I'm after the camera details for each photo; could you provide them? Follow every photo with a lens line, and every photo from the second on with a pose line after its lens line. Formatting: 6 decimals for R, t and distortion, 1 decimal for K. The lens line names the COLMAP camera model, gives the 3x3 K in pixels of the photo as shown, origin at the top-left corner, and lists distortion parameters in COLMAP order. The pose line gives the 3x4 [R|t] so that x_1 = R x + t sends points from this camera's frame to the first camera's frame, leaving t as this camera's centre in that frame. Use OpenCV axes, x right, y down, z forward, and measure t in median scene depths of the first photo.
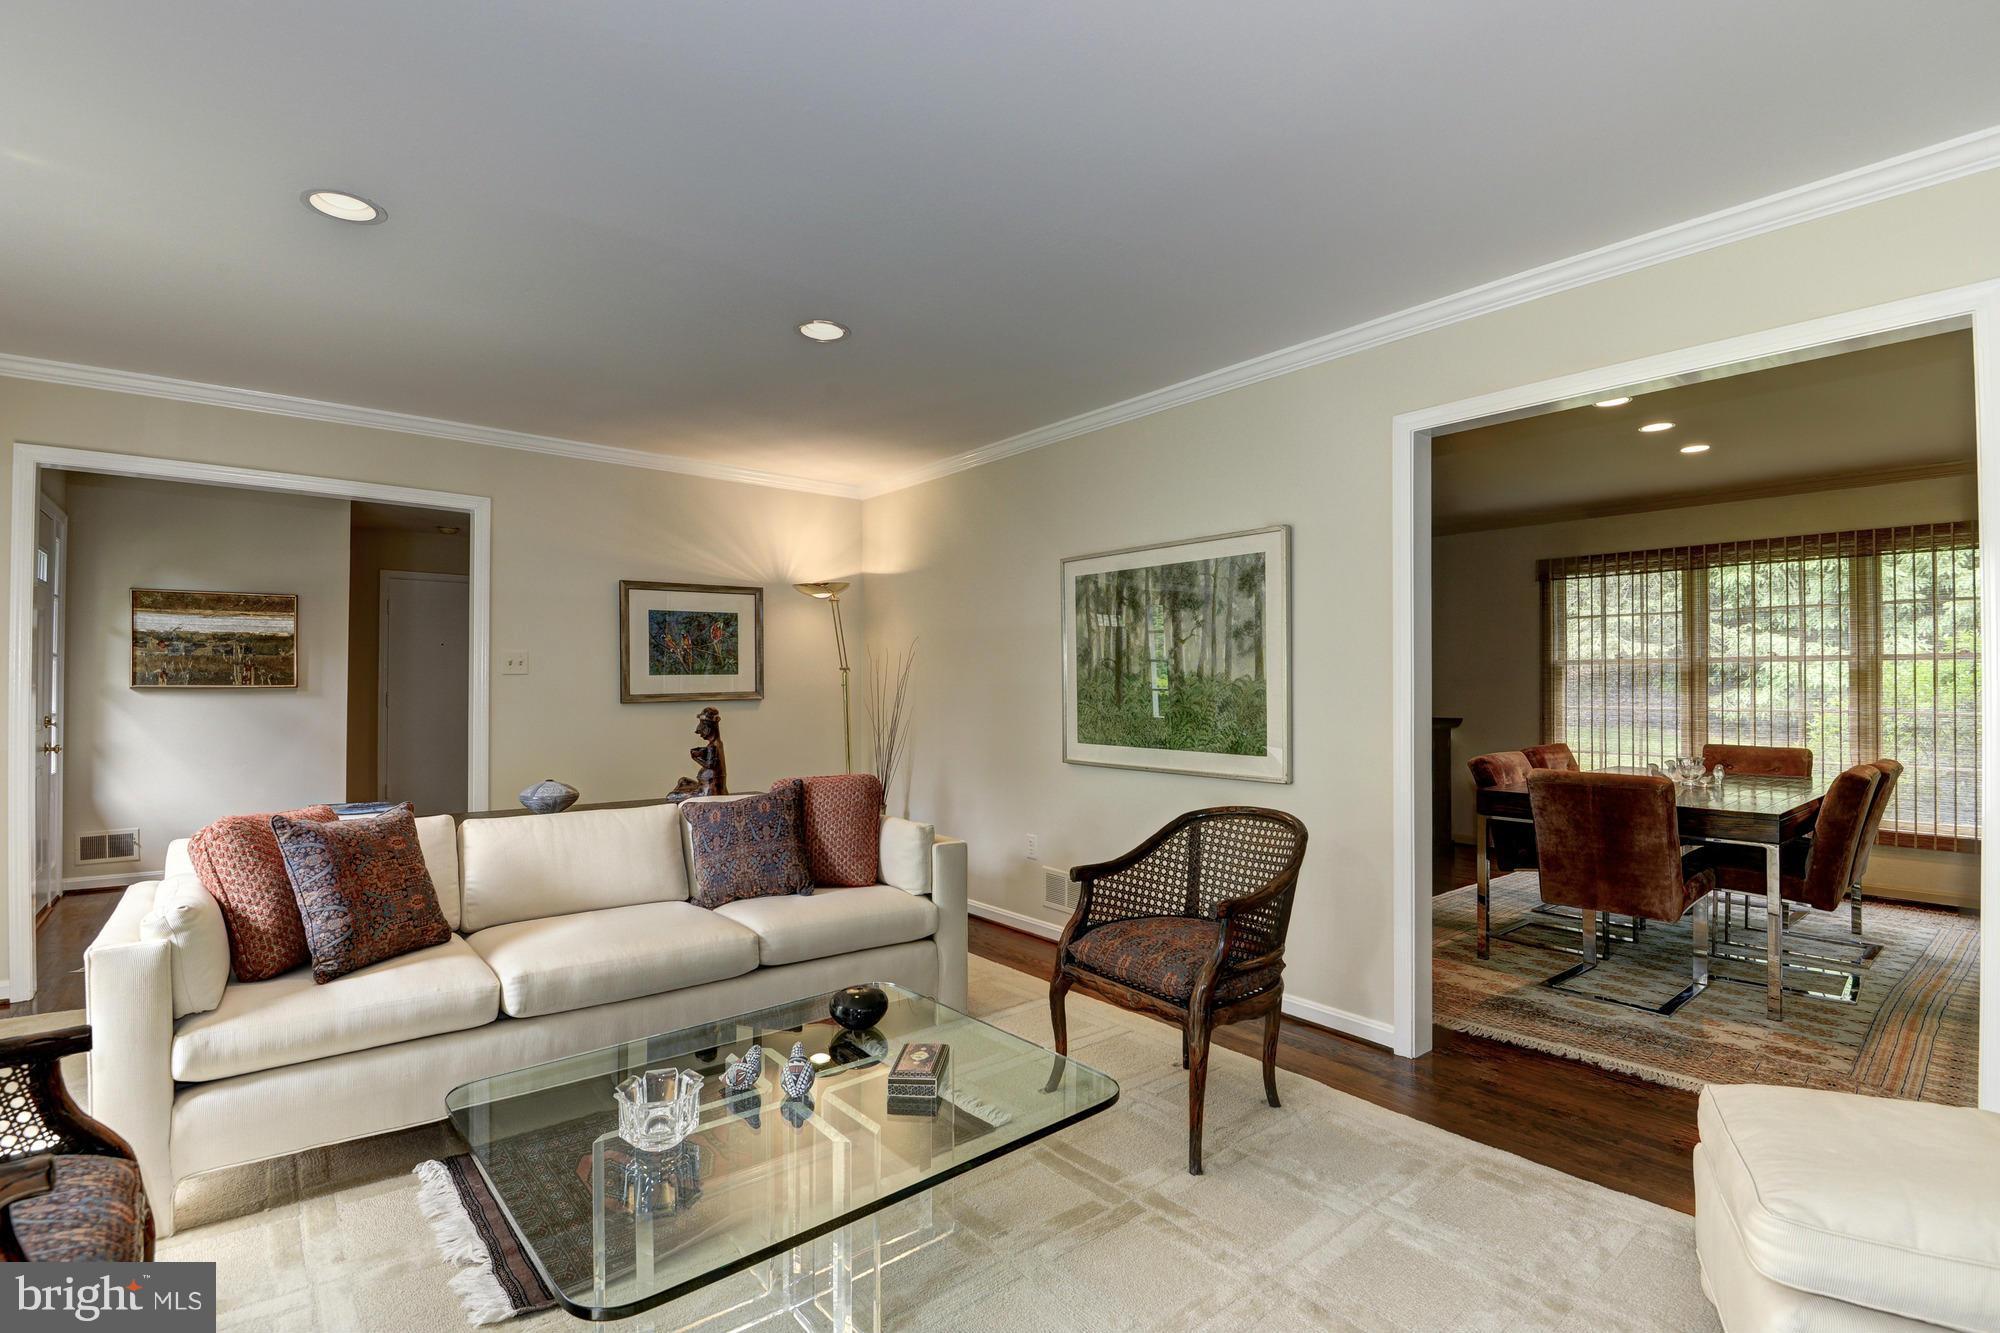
lens RADIAL K [[938.9, 0, 1015.6], [0, 938.9, 667.1], [0, 0, 1]] dist [-0.012635, -0.006922]
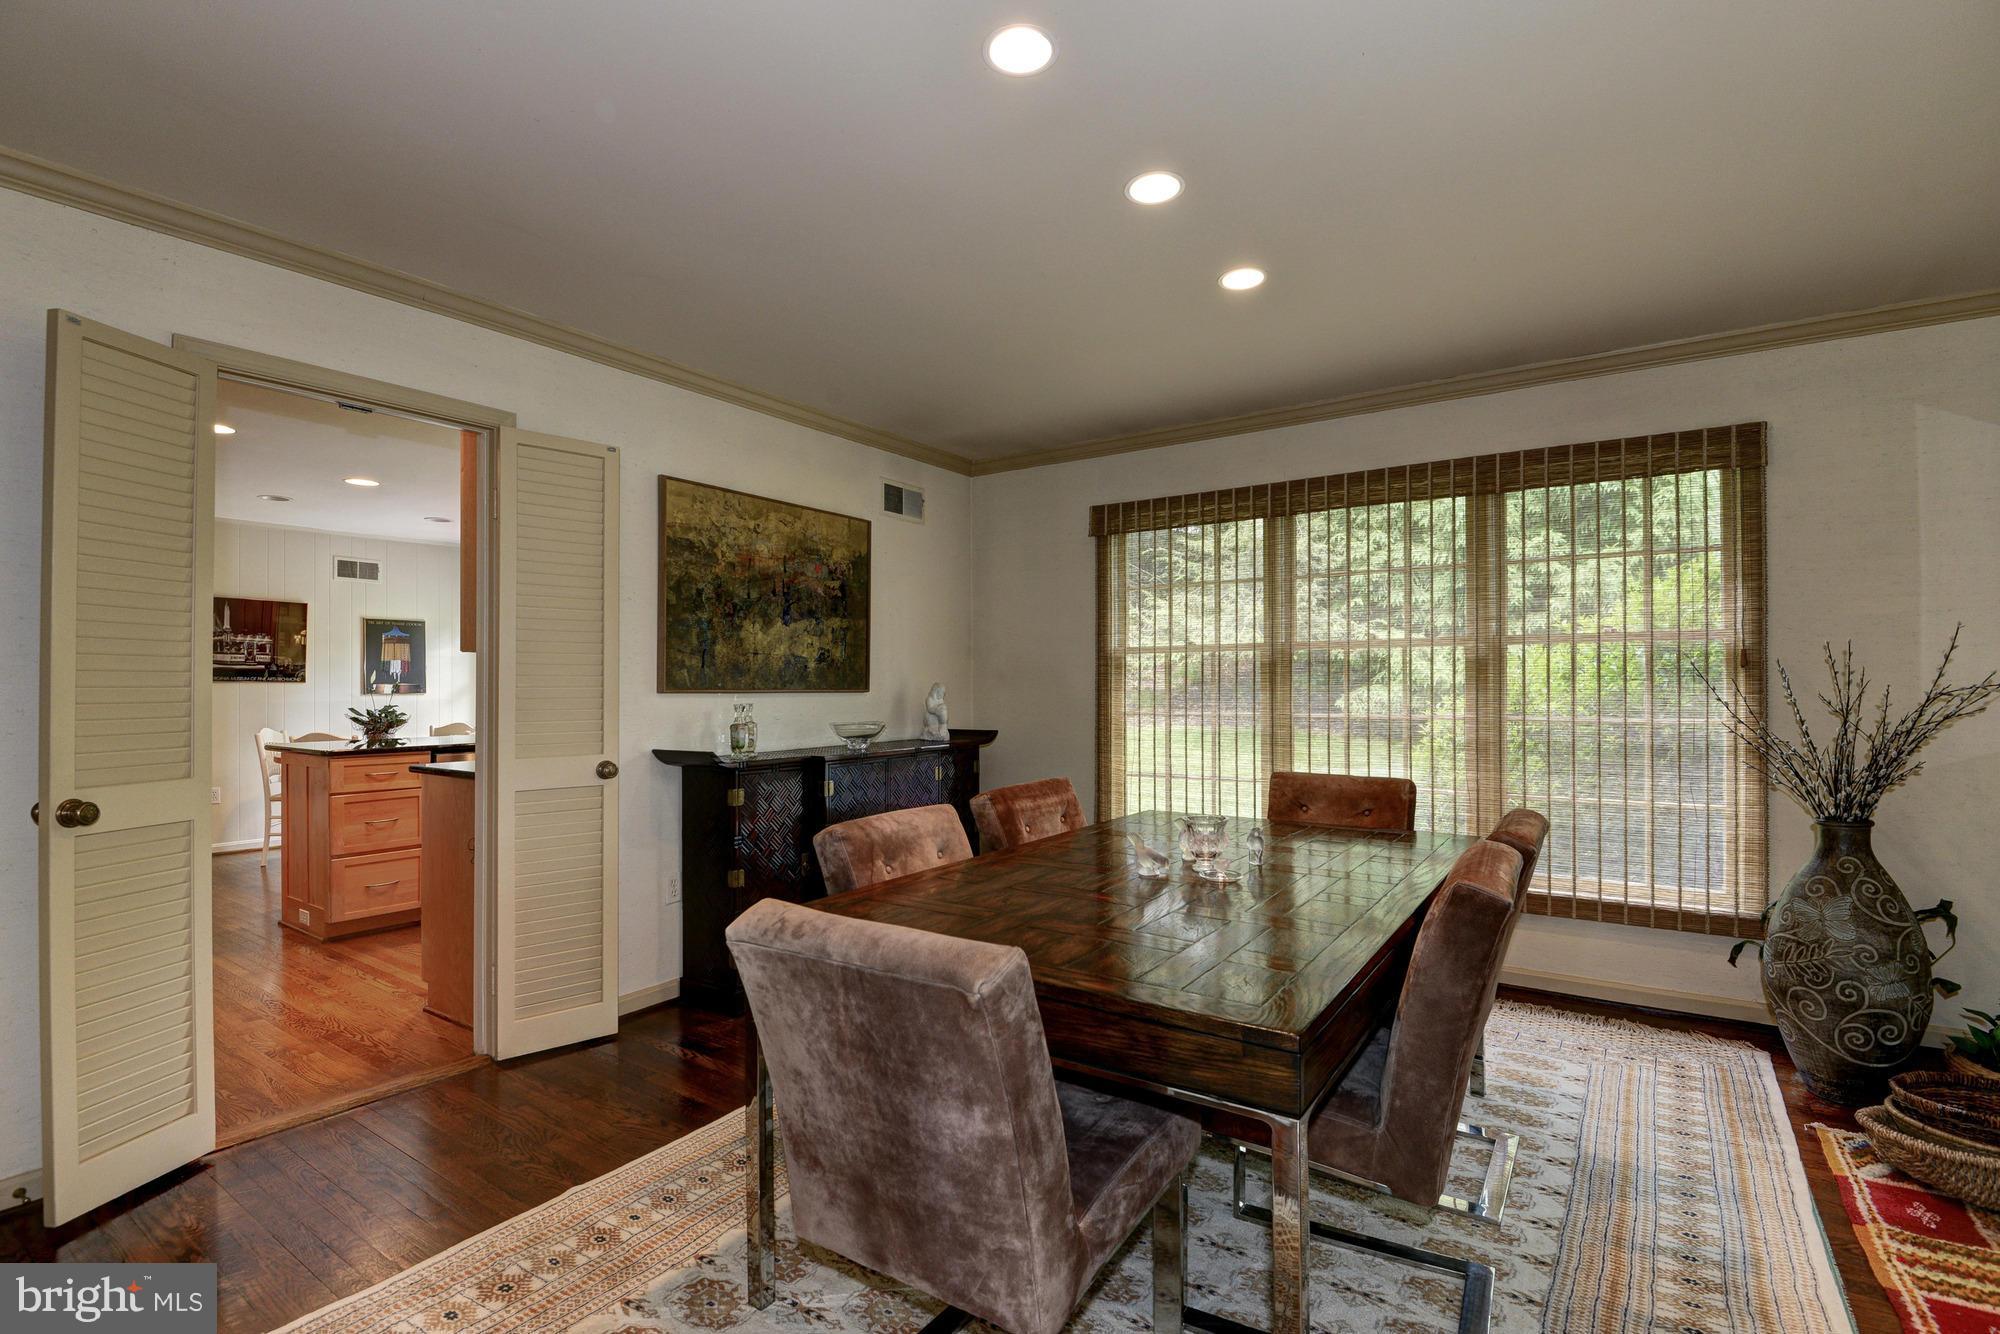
lens RADIAL K [[938.9, 0, 991.6], [0, 938.9, 684.9], [0, 0, 1]] dist [-0.012635, -0.006922]
pose [[0.964588, -0.007413, 0.263657, 0.376825], [0.003291, 0.999865, 0.016074, 0.010789], [-0.263741, -0.014637, 0.964482, 0.420829]]
